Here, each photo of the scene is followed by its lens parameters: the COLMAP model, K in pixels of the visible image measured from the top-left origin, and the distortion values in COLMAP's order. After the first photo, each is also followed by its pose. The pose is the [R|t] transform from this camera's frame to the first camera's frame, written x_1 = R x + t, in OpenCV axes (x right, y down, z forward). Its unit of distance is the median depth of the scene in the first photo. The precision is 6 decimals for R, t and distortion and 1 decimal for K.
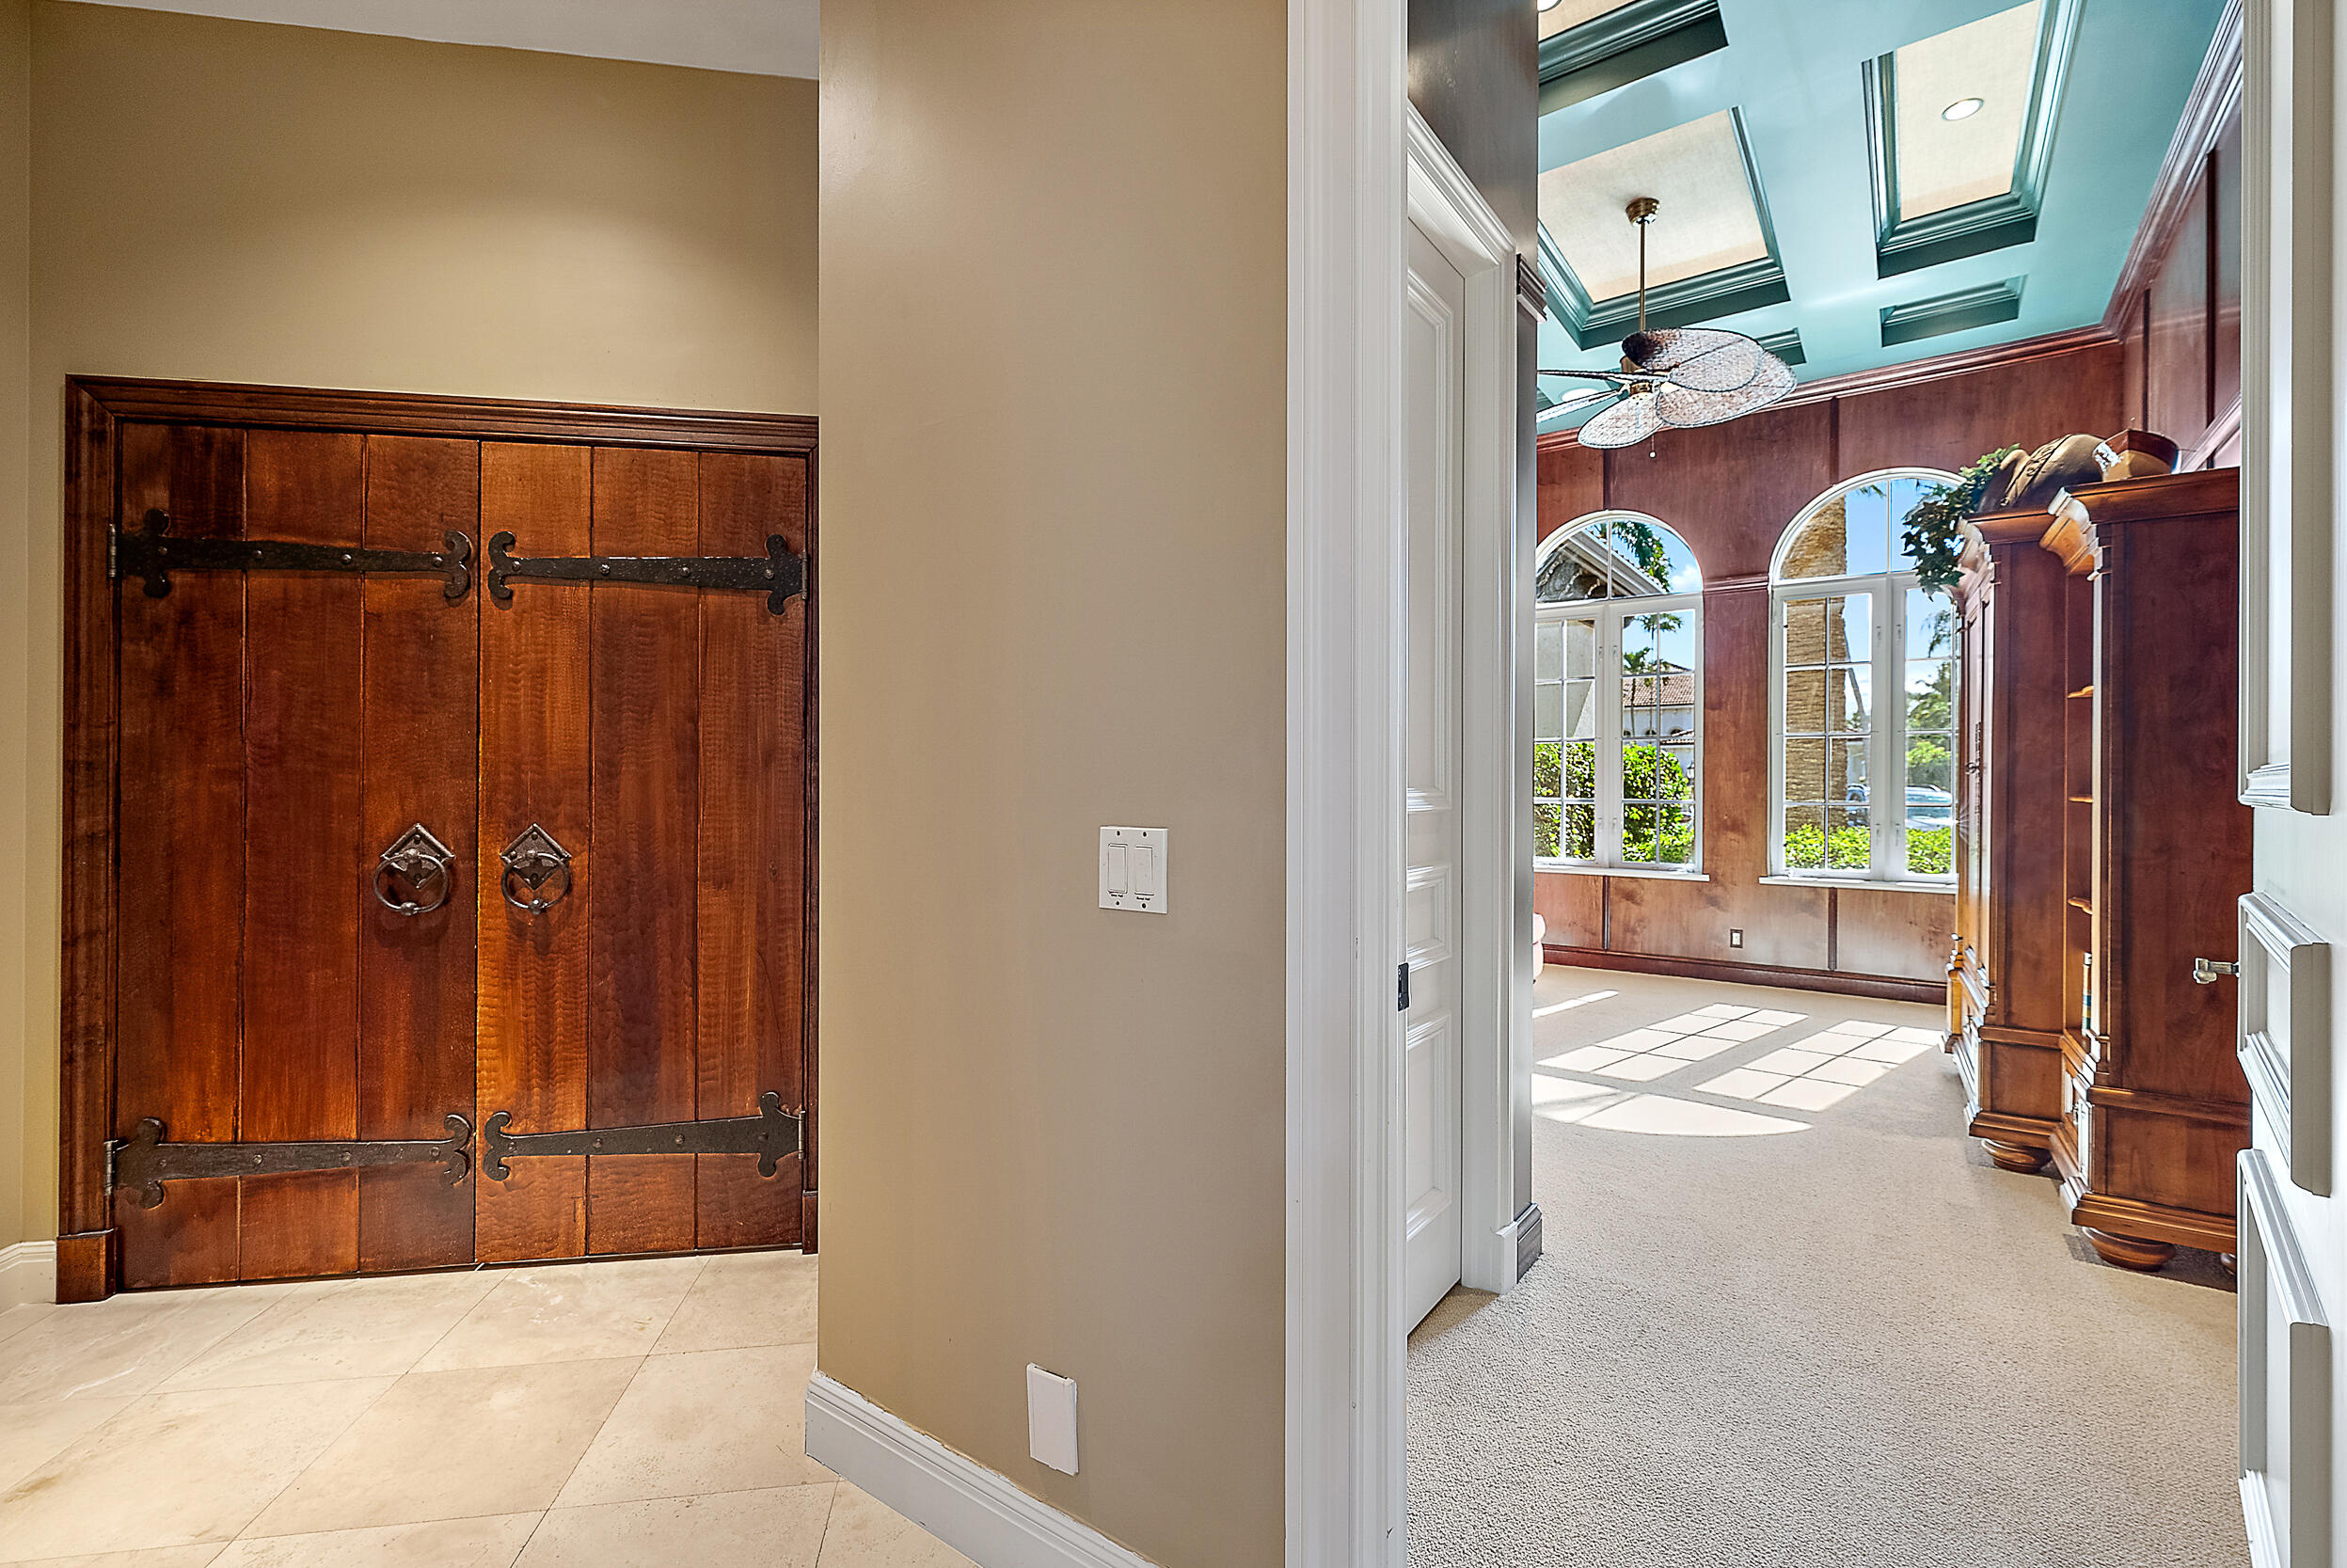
lens RADIAL K [[1017.3, 0, 1173.5], [0, 1017.3, 784.0], [0, 0, 1]] dist [0.002943, 0.000068]
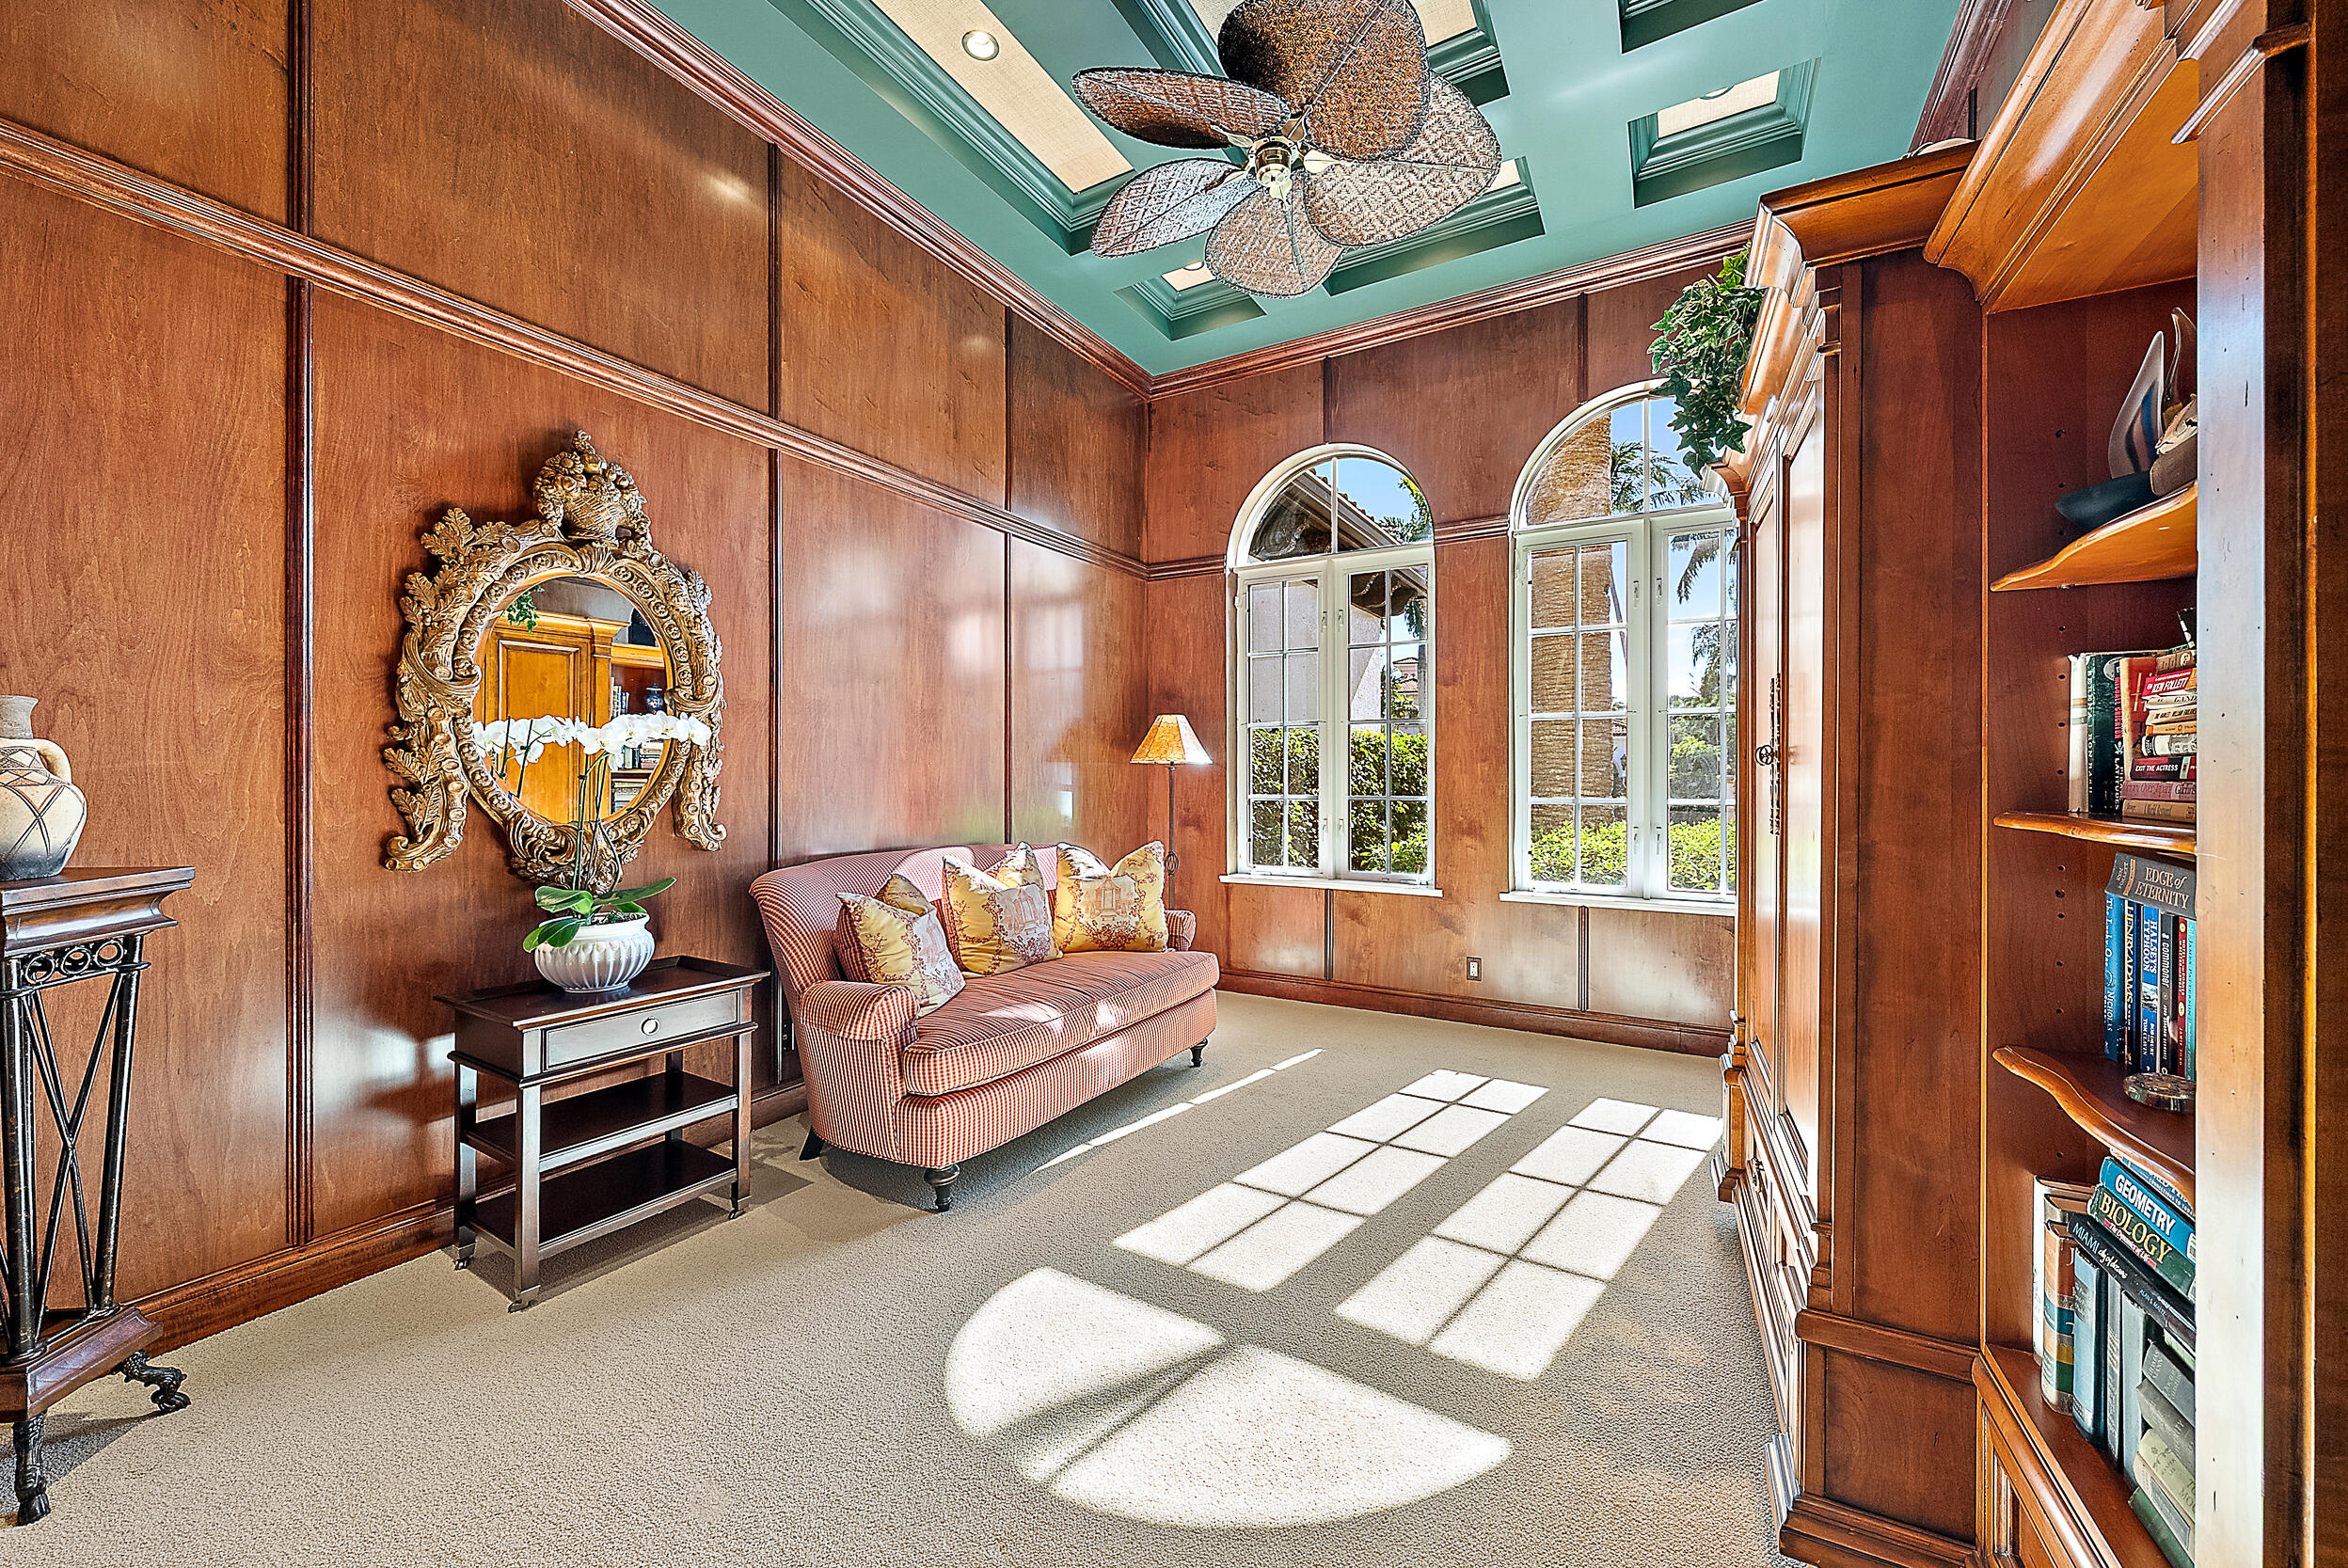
lens RADIAL K [[879.8, 0, 1176.7], [0, 879.8, 773.6], [0, 0, 1]] dist [-0.001420, -0.000007]
pose [[0.994284, -0.004524, 0.106668, 0.248683], [0.004522, 0.999990, 0.000264, -0.004173], [-0.106668, 0.000219, 0.994295, 0.336858]]
